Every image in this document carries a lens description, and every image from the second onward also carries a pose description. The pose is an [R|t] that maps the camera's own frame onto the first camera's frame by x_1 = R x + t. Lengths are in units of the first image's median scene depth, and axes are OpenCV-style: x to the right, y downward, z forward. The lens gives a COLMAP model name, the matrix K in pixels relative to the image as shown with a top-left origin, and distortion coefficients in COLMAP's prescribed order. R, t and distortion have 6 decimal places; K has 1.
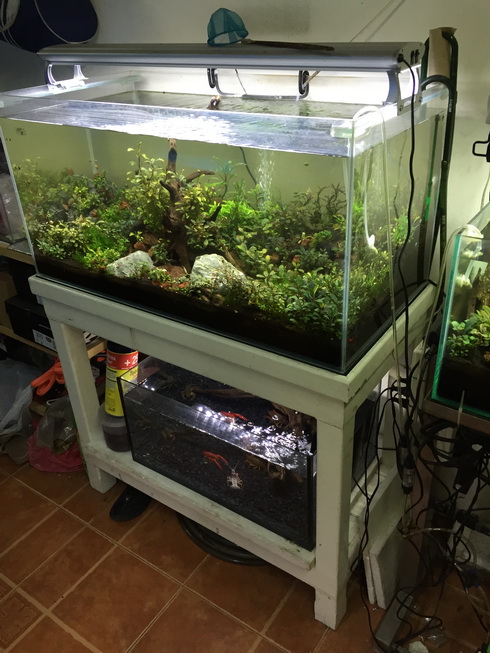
lens RADIAL K [[568.6, 0, 257.6], [0, 568.6, 327.2], [0, 0, 1]] dist [0.017794, -0.000755]
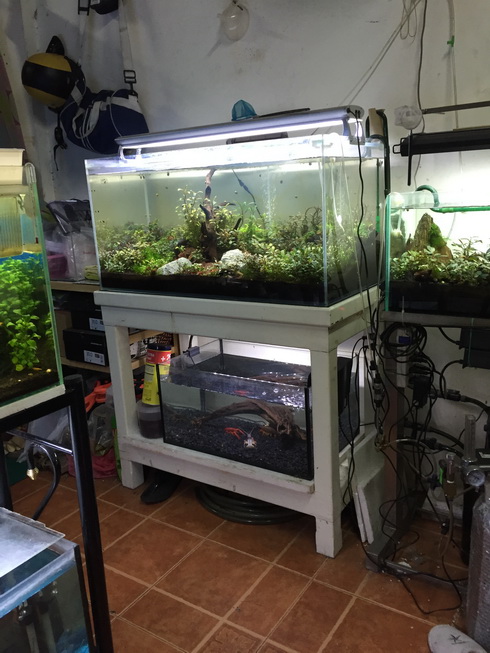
lens RADIAL K [[557.9, 0, 255.1], [0, 557.9, 326.4], [0, 0, 1]] dist [0.061905, -0.007356]
pose [[0.999753, -0.014173, 0.017126, -0.050265], [0.018340, 0.961230, -0.275139, 0.437383], [-0.012563, 0.275385, 0.961252, -0.317452]]
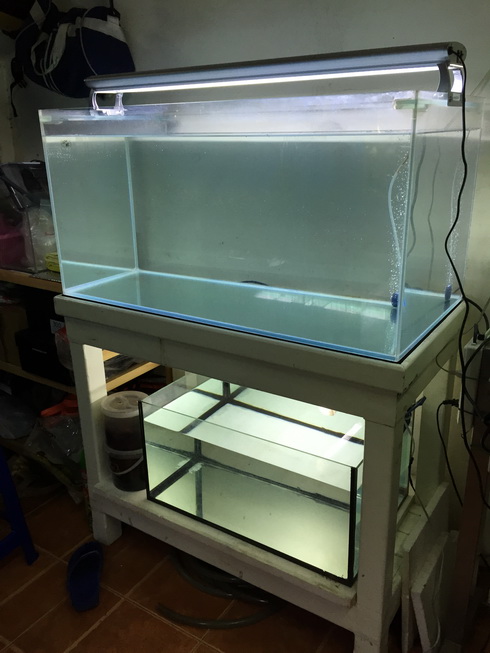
lens RADIAL K [[568.6, 0, 257.6], [0, 568.6, 327.2], [0, 0, 1]] dist [0.017794, -0.000755]
pose [[0.999332, 0.016409, 0.032649, -0.098605], [-0.010111, 0.982791, -0.184442, 0.169990], [-0.035114, 0.183988, 0.982301, 0.041371]]
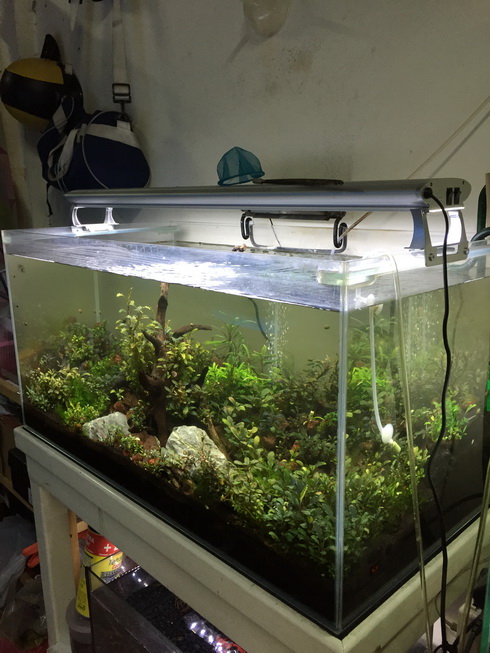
lens RADIAL K [[579.6, 0, 247.1], [0, 579.6, 334.0], [0, 0, 1]] dist [0.030829, 0.009778]
pose [[0.976646, 0.081393, -0.198840, 0.133051], [-0.132408, 0.956847, -0.258675, -0.050463], [0.169205, 0.278962, 0.945278, 0.212885]]
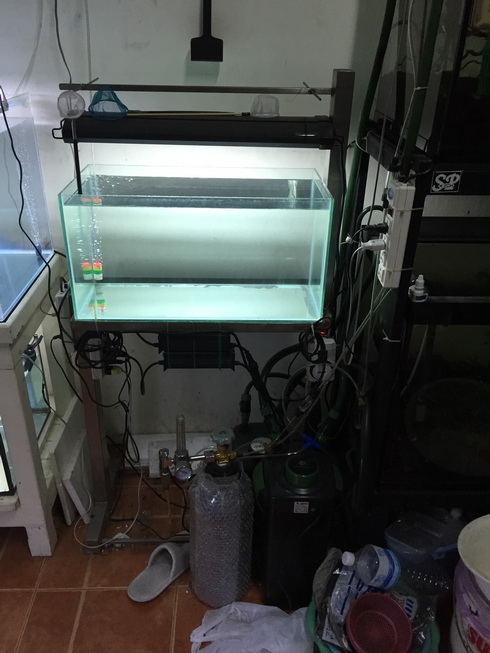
lens RADIAL K [[555.1, 0, 243.1], [0, 555.1, 330.1], [0, 0, 1]] dist [0.074102, -0.081173]
pose [[0.805455, -0.229244, 0.546525, -0.084497], [0.250321, 0.967460, 0.036891, 0.156066], [-0.537198, 0.107093, 0.836630, -0.261762]]
